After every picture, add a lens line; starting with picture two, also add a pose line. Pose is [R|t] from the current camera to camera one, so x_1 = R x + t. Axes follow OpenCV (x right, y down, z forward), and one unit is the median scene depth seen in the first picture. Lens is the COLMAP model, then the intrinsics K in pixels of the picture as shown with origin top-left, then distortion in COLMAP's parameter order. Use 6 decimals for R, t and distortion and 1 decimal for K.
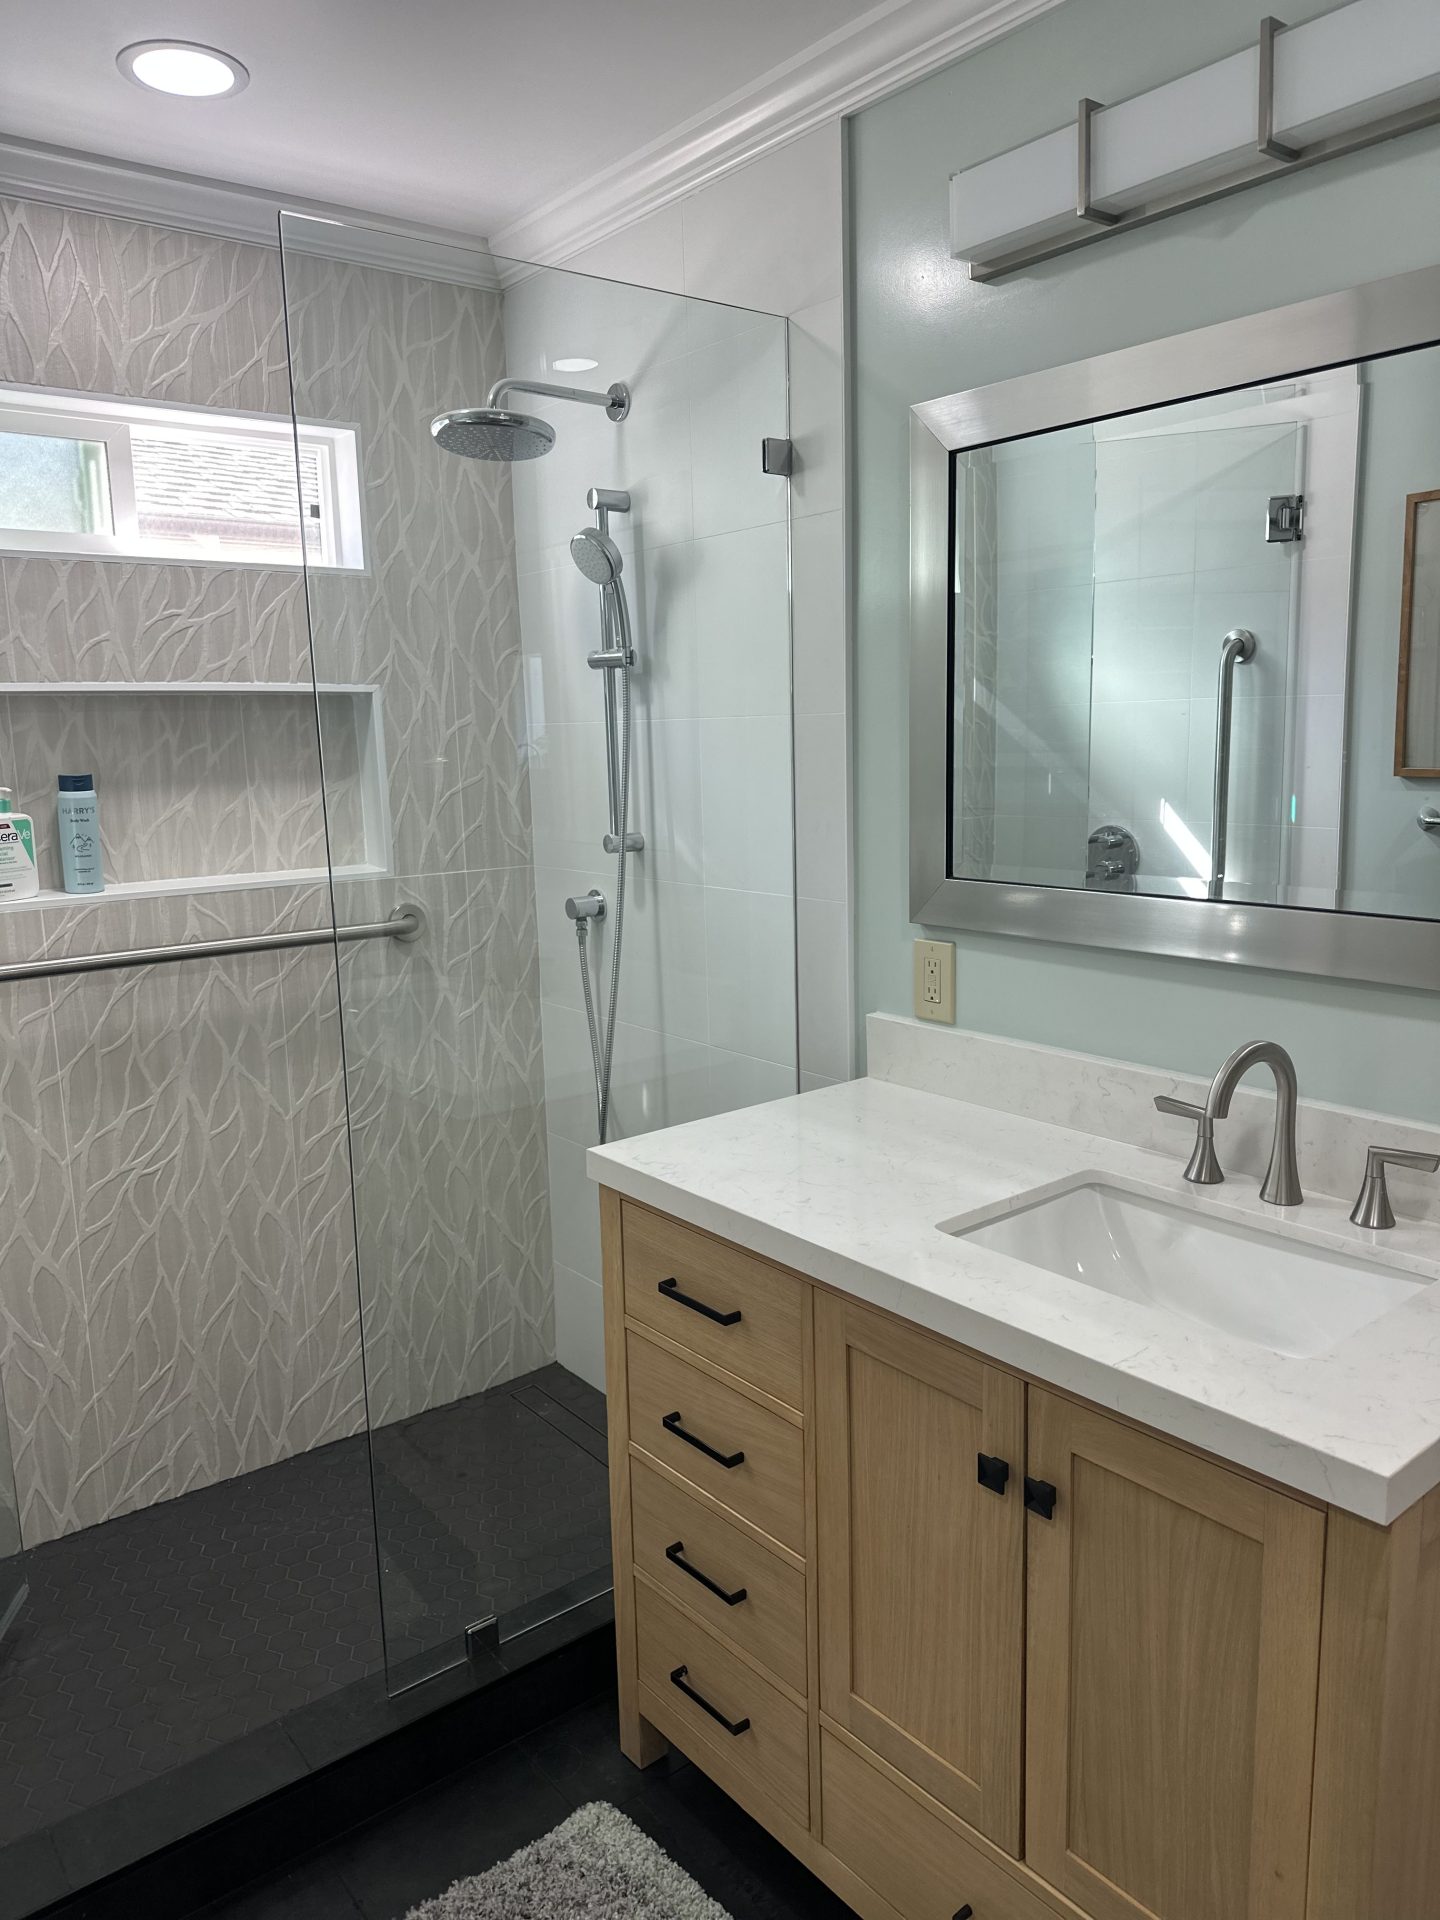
lens RADIAL K [[1342.8, 0, 743.0], [0, 1342.8, 965.0], [0, 0, 1]] dist [0.079464, -0.119708]
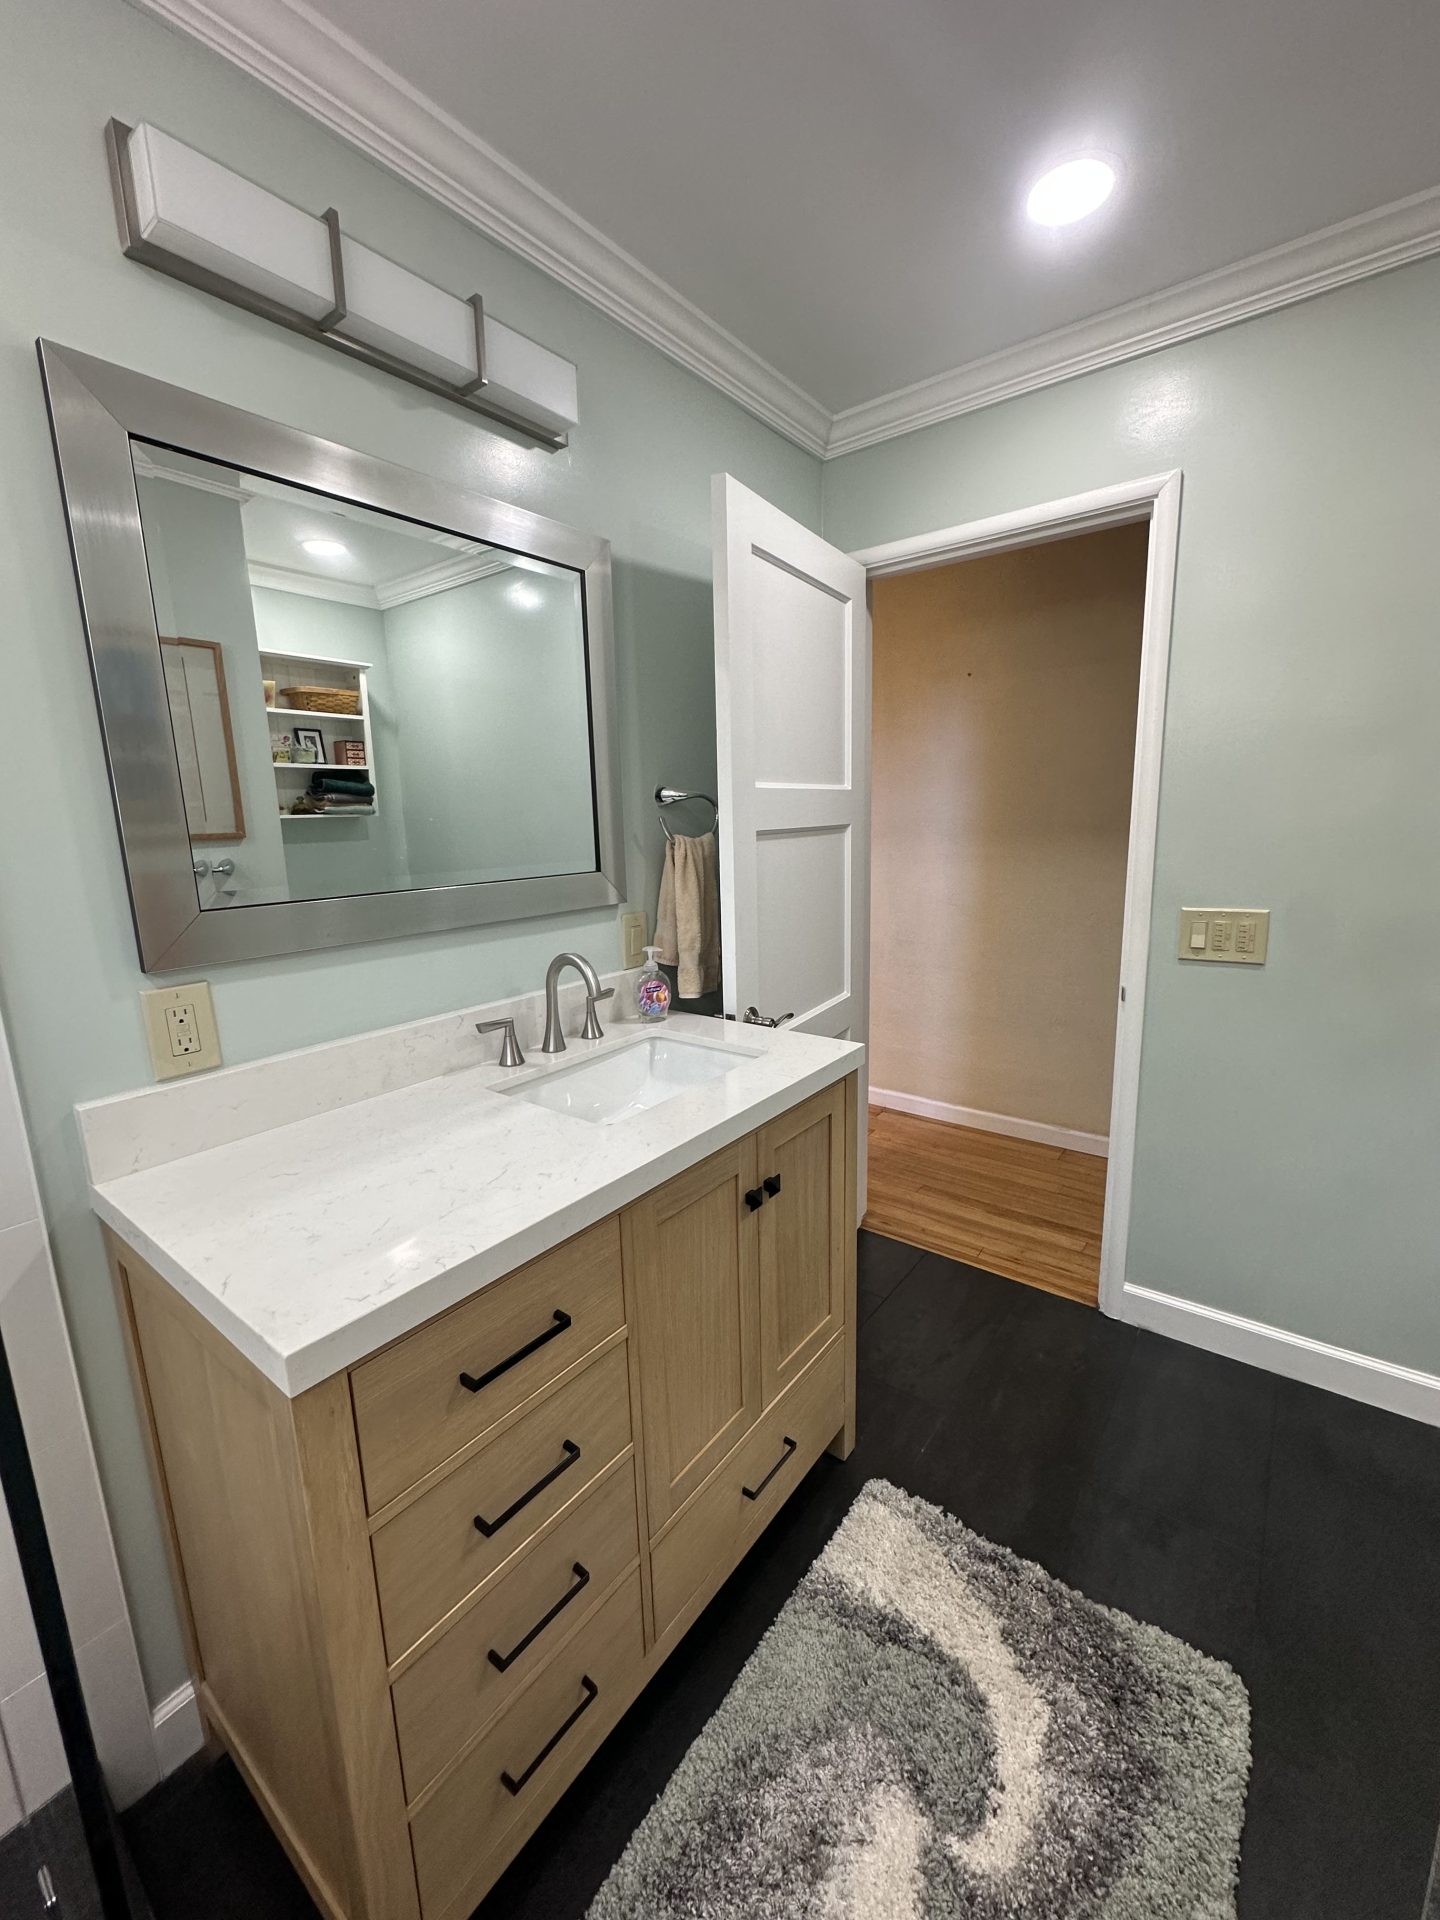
lens RADIAL K [[768.2, 0, 719.6], [0, 768.2, 961.0], [0, 0, 1]] dist [-0.006665, 0.000929]
pose [[-0.226988, -0.149612, 0.962337, -0.343246], [0.200210, 0.959856, 0.196450, -0.049714], [-0.953096, 0.237261, -0.187922, 0.595902]]
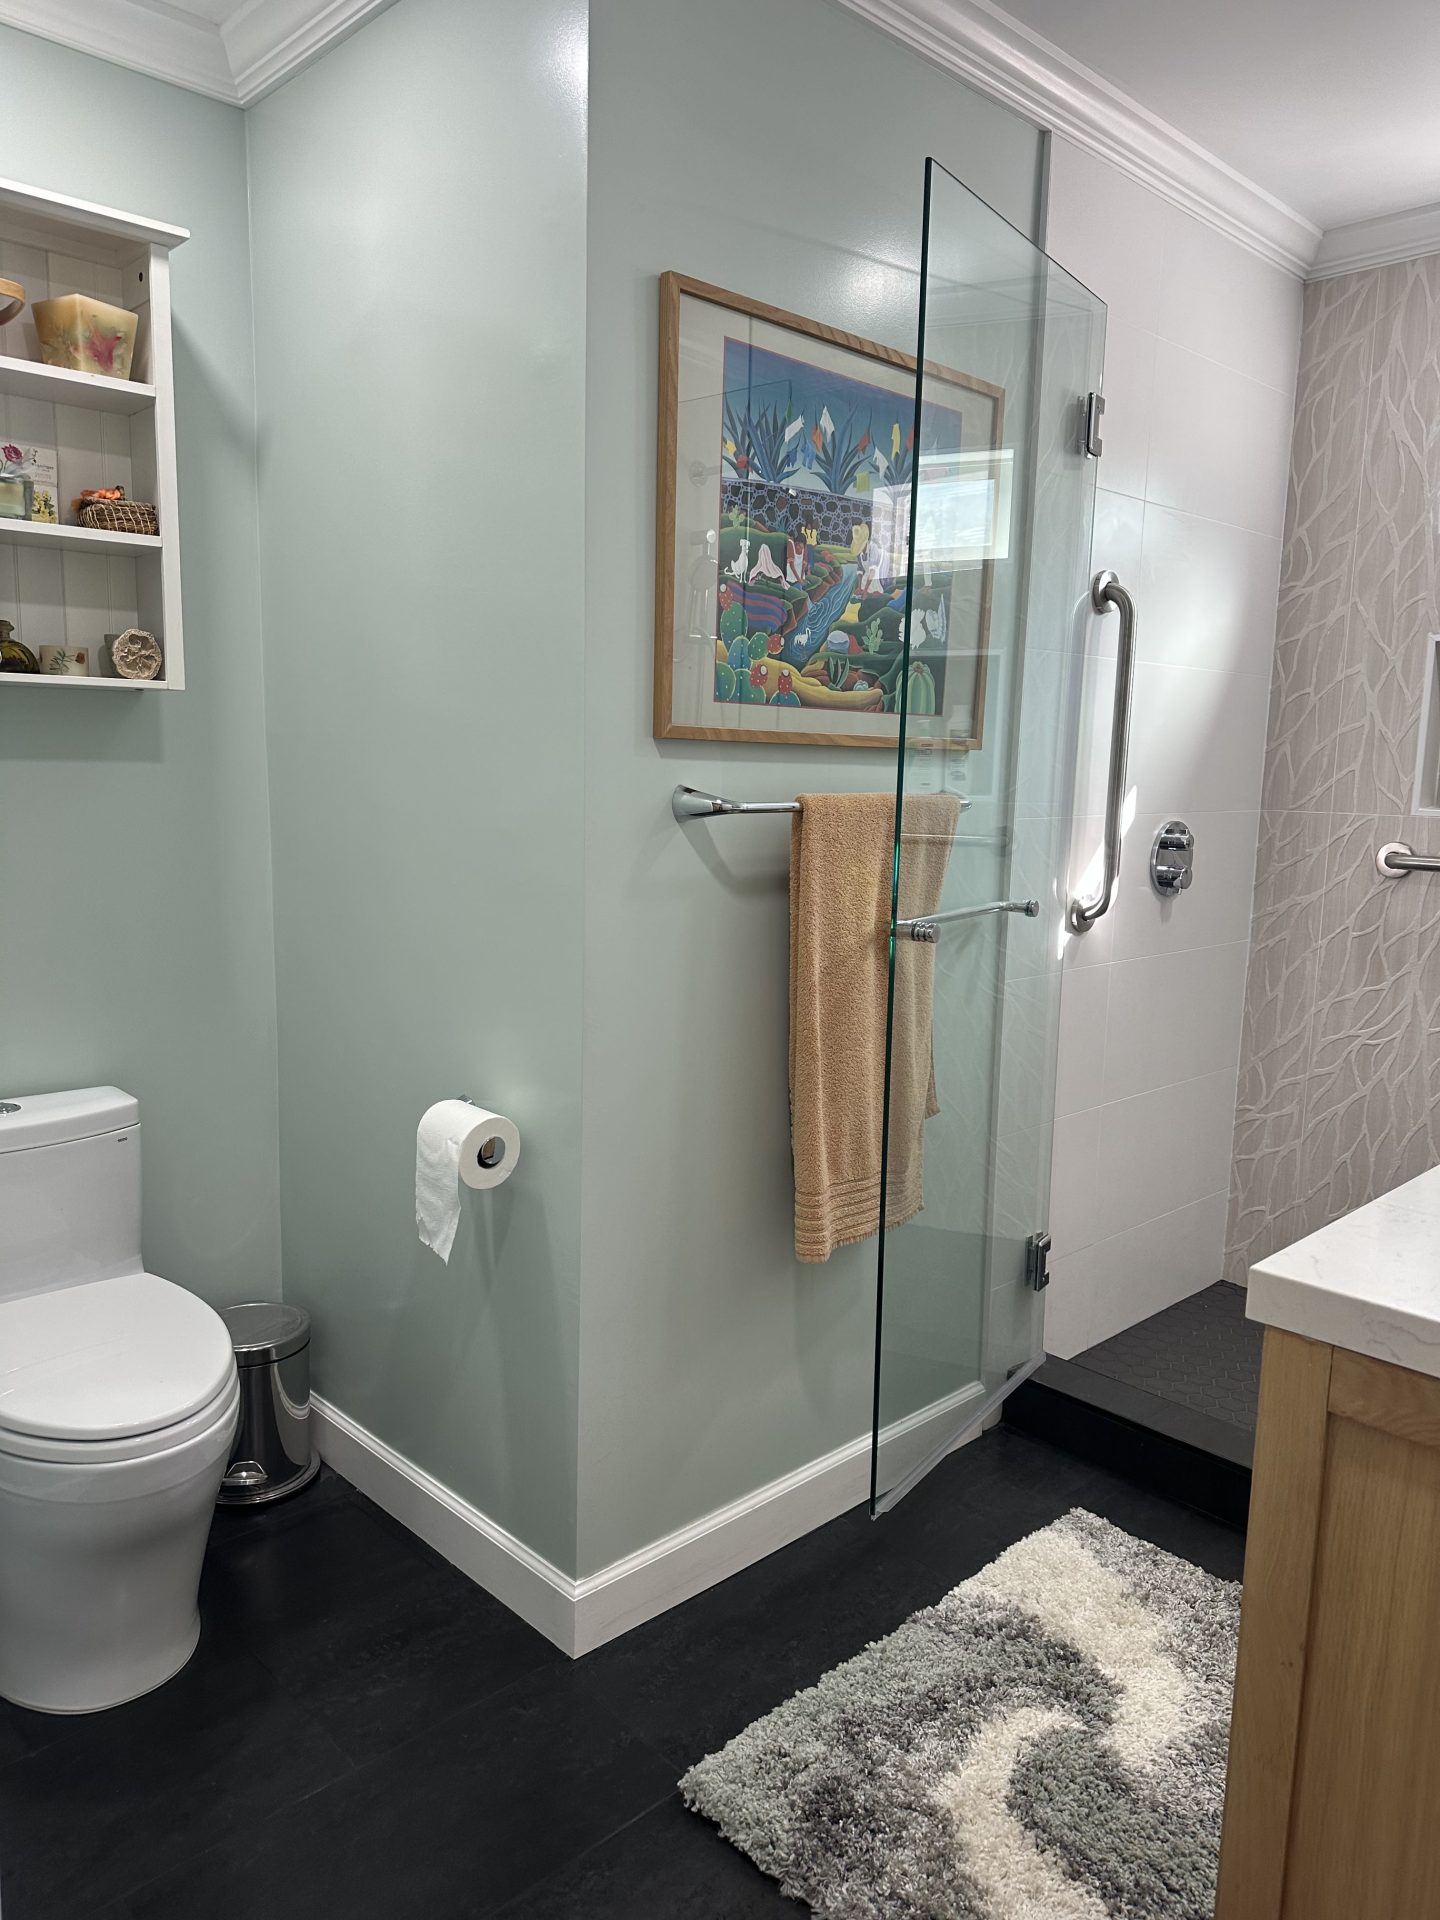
lens RADIAL K [[1342.8, 0, 713.0], [0, 1342.8, 975.4], [0, 0, 1]] dist [0.079464, -0.119708]
pose [[0.074545, 0.178317, -0.981145, 0.553587], [-0.193357, 0.967795, 0.161199, 0.031792], [0.978292, 0.177695, 0.106623, 0.183850]]
